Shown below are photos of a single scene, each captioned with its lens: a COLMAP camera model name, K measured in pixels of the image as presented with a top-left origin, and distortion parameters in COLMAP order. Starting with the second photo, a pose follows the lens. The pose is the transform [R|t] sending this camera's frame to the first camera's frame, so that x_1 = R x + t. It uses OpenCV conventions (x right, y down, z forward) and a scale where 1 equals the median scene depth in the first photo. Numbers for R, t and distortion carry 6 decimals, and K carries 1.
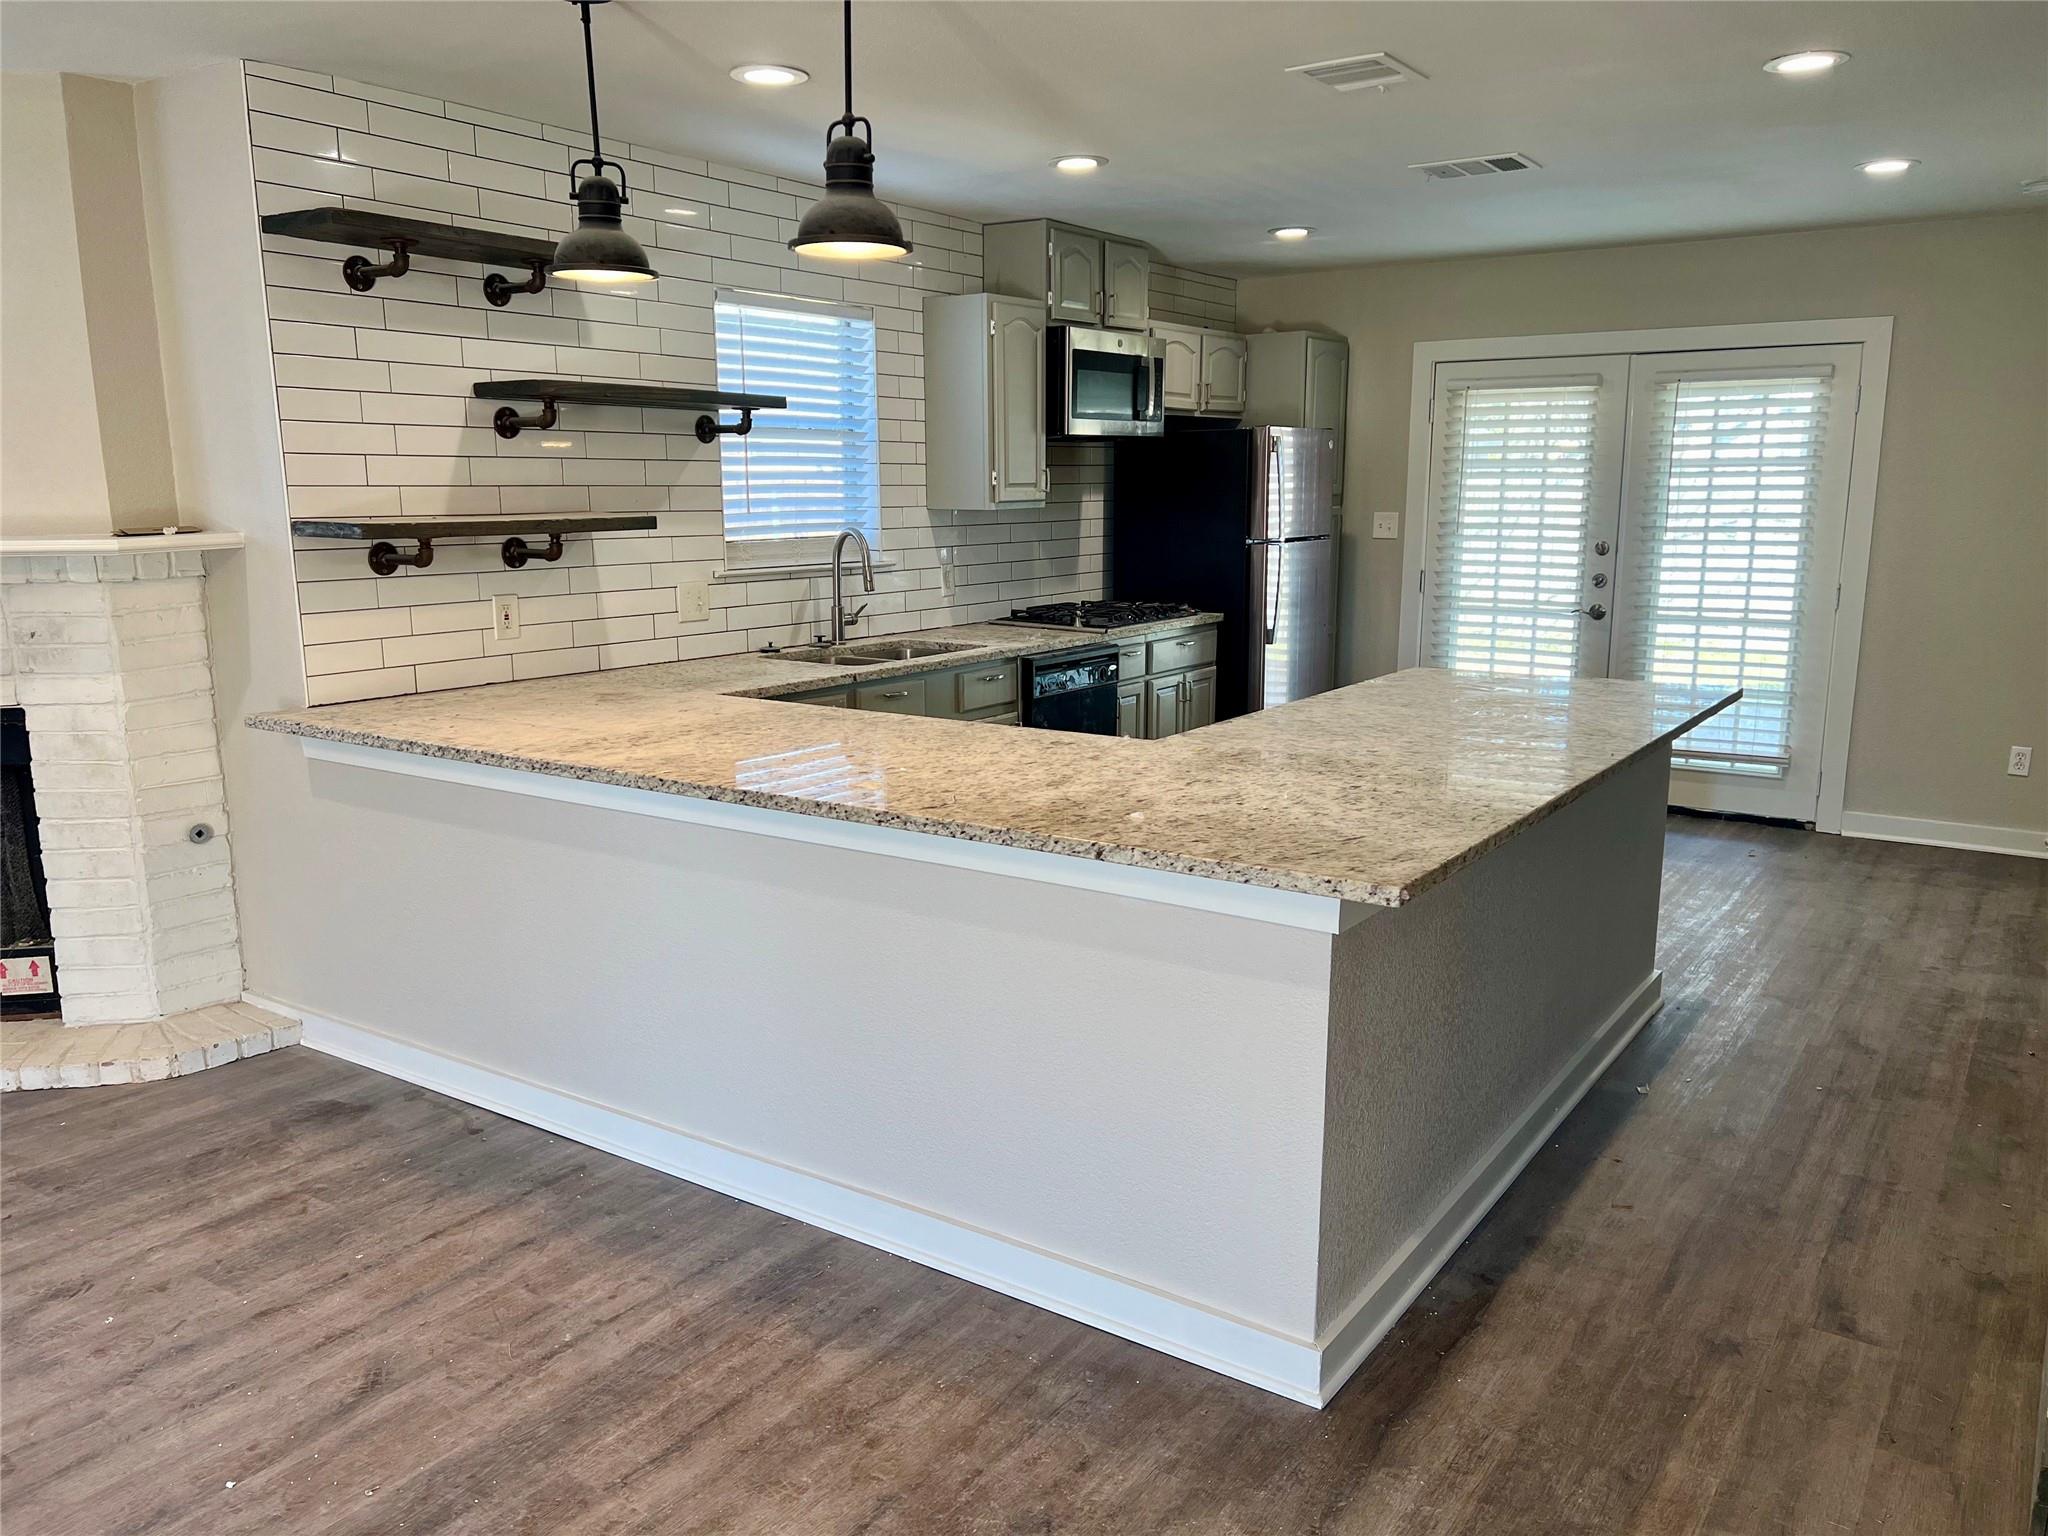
lens RADIAL K [[1557.7, 0, 1013.9], [0, 1557.7, 784.0], [0, 0, 1]] dist [0.058658, -0.064869]
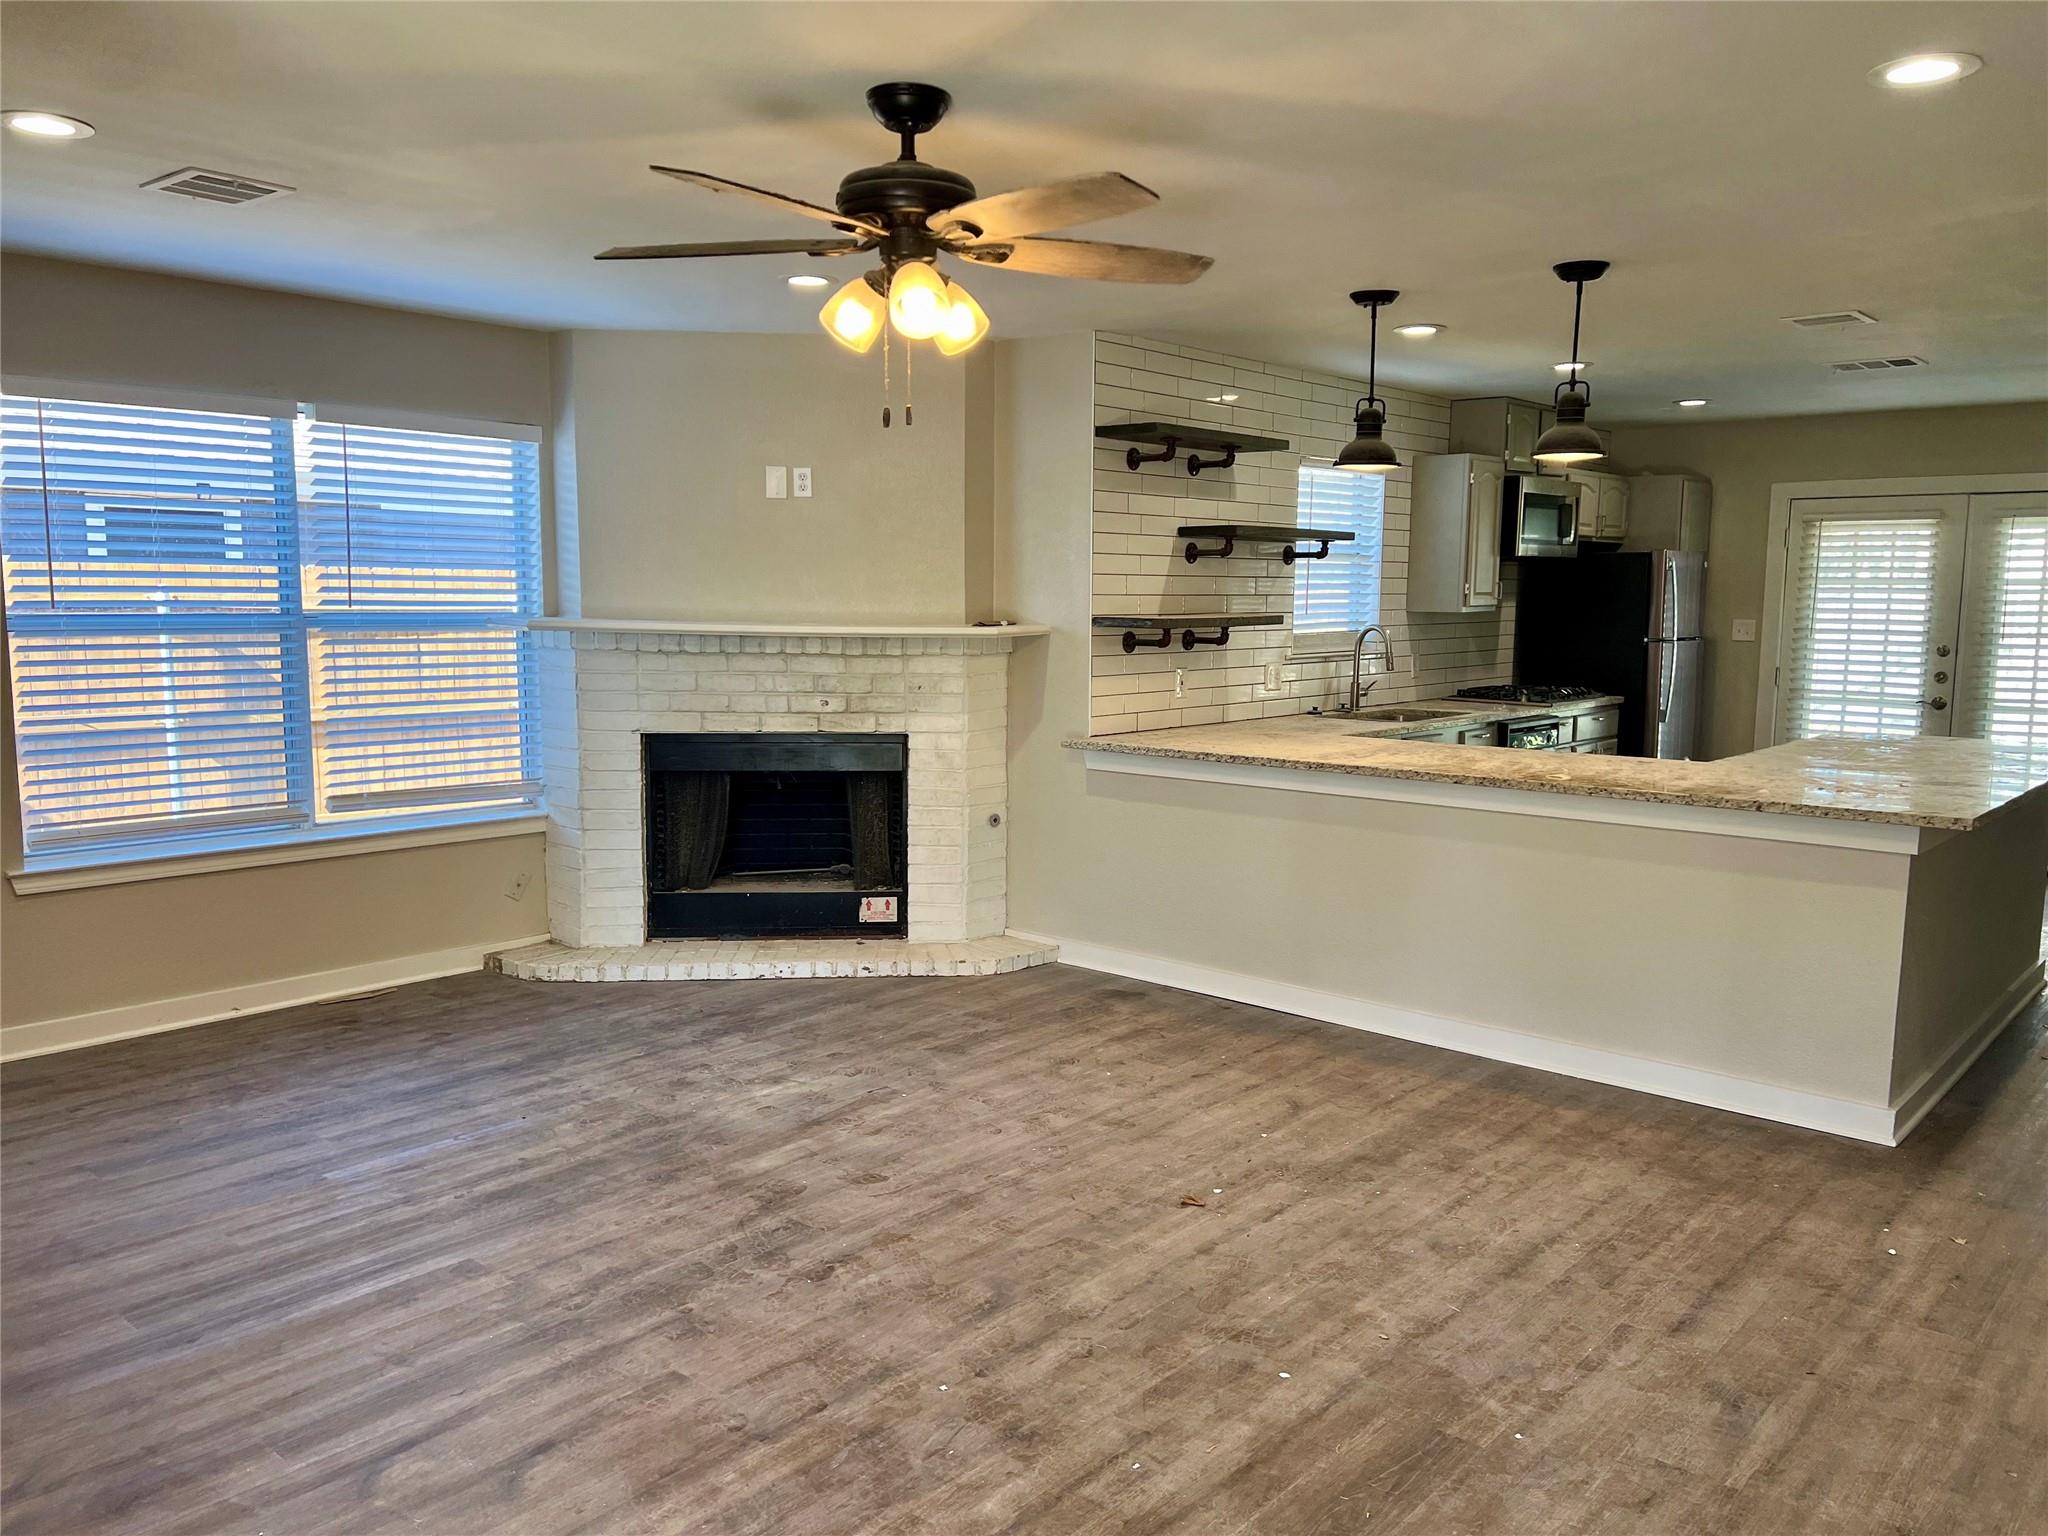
lens RADIAL K [[1557.7, 0, 949.9], [0, 1557.7, 802.6], [0, 0, 1]] dist [0.058658, -0.064869]
pose [[0.990367, 0.027078, -0.135791, -0.348824], [-0.034569, 0.997990, -0.053112, 0.093984], [0.134080, 0.057294, 0.989313, -0.487556]]
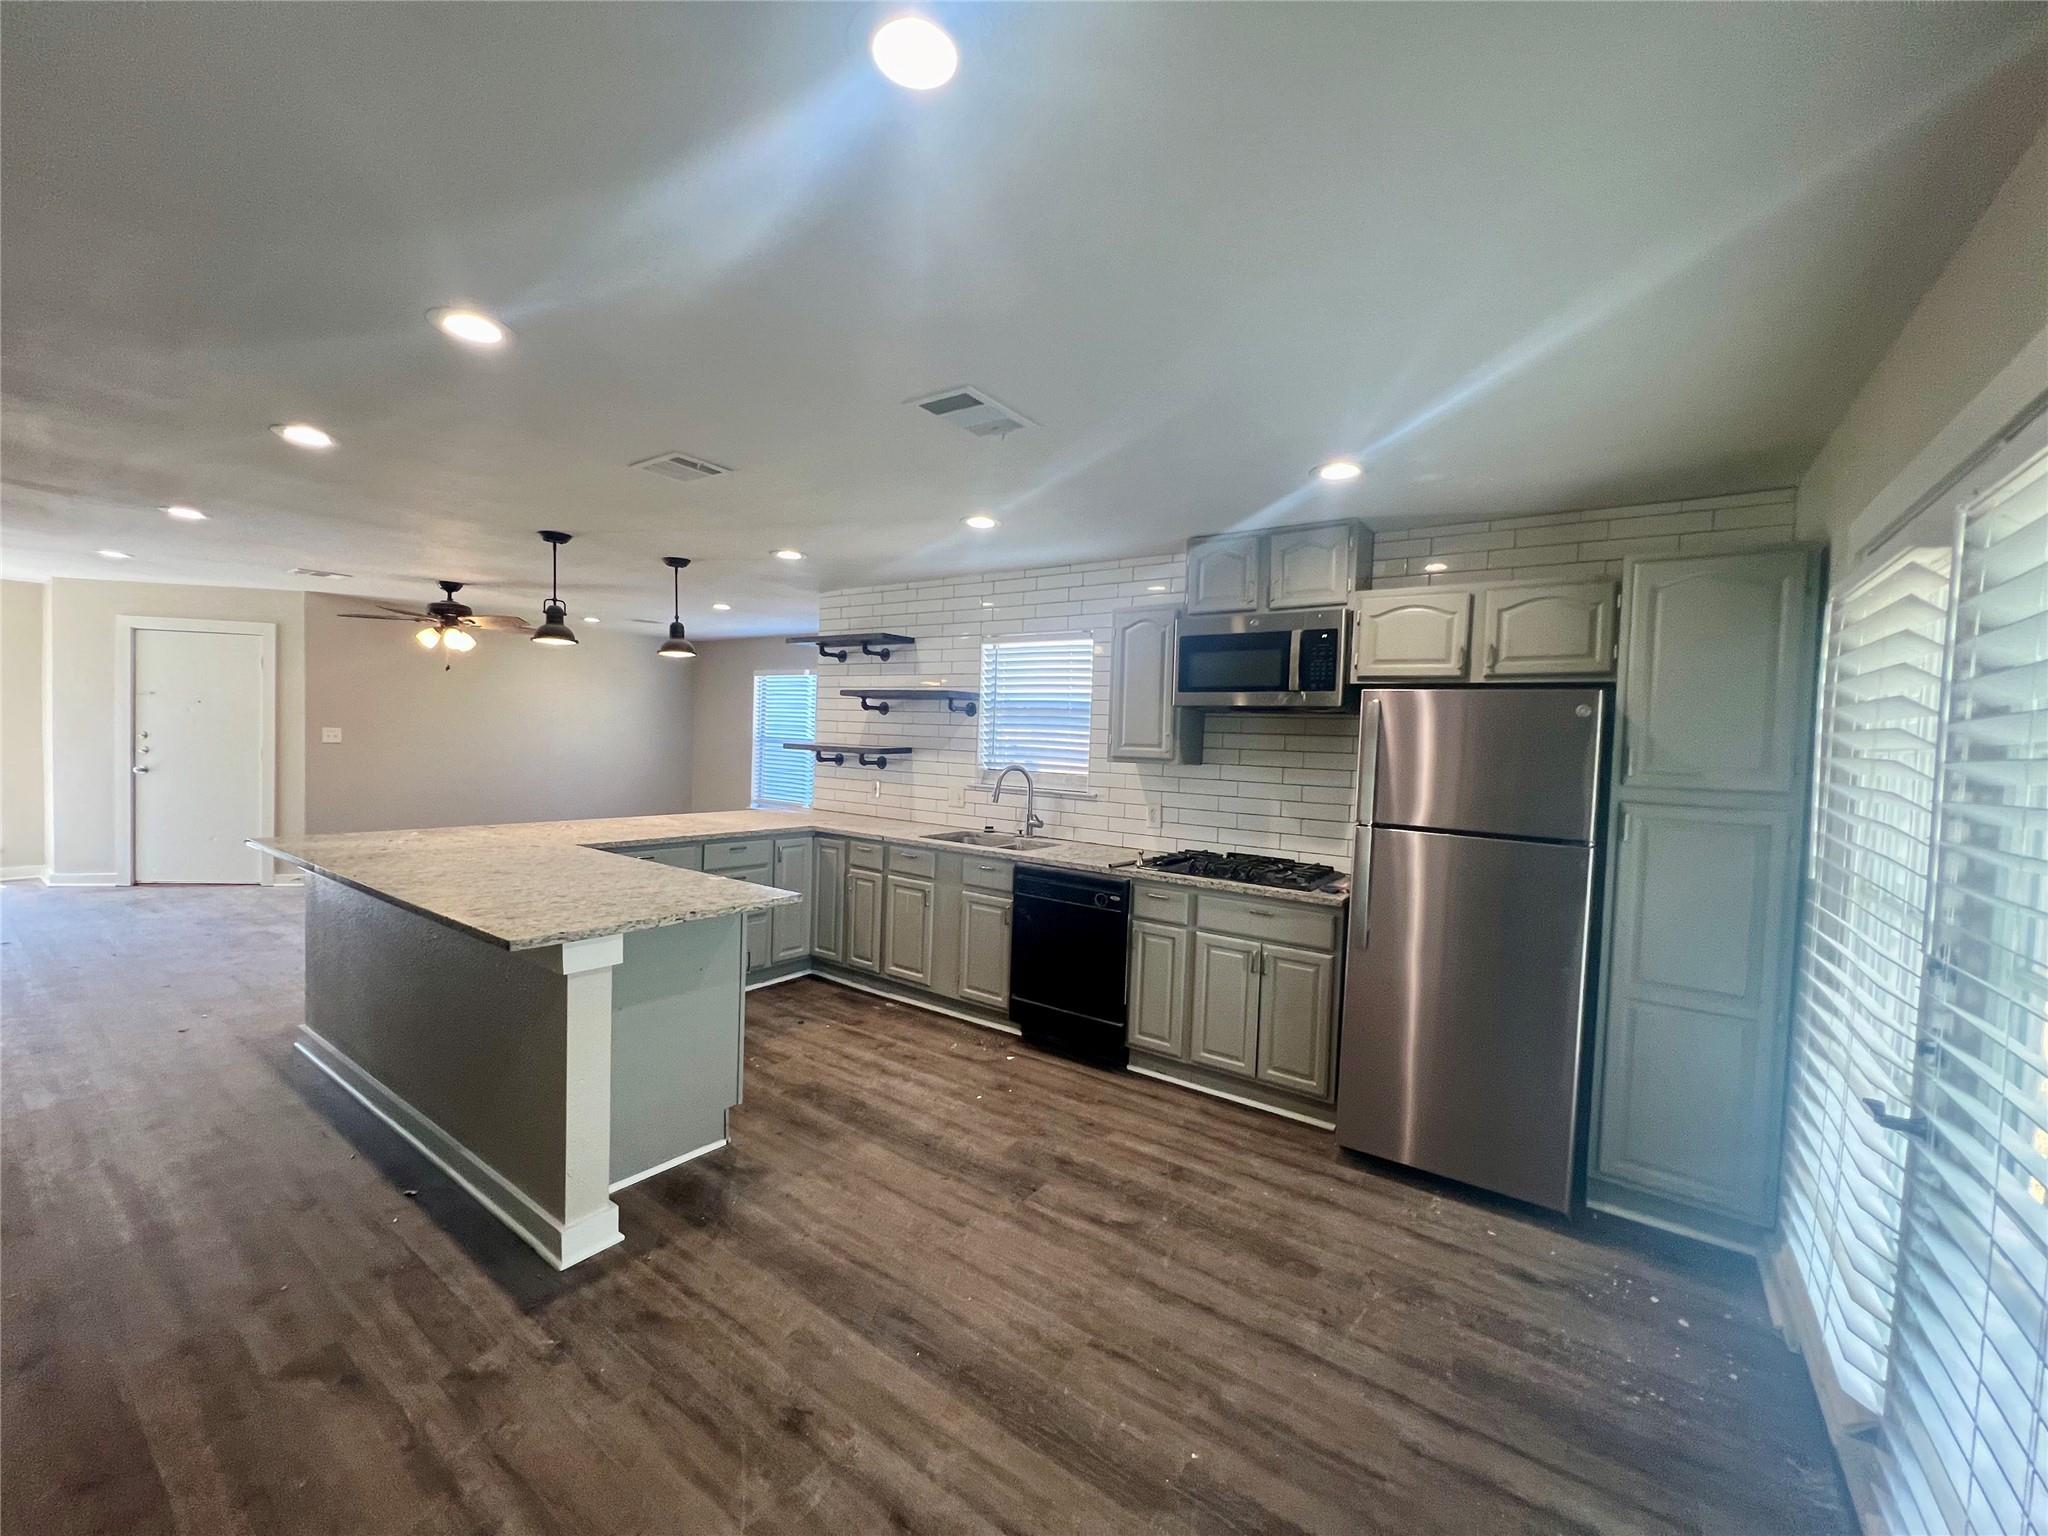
lens RADIAL K [[820.3, 0, 1017.1], [0, 820.3, 767.2], [0, 0, 1]] dist [-0.001680, -0.000011]
pose [[-0.037009, 0.038683, -0.998566, 0.926544], [-0.223822, 0.973544, 0.046009, -0.250657], [0.973927, 0.225203, -0.027372, 1.273250]]
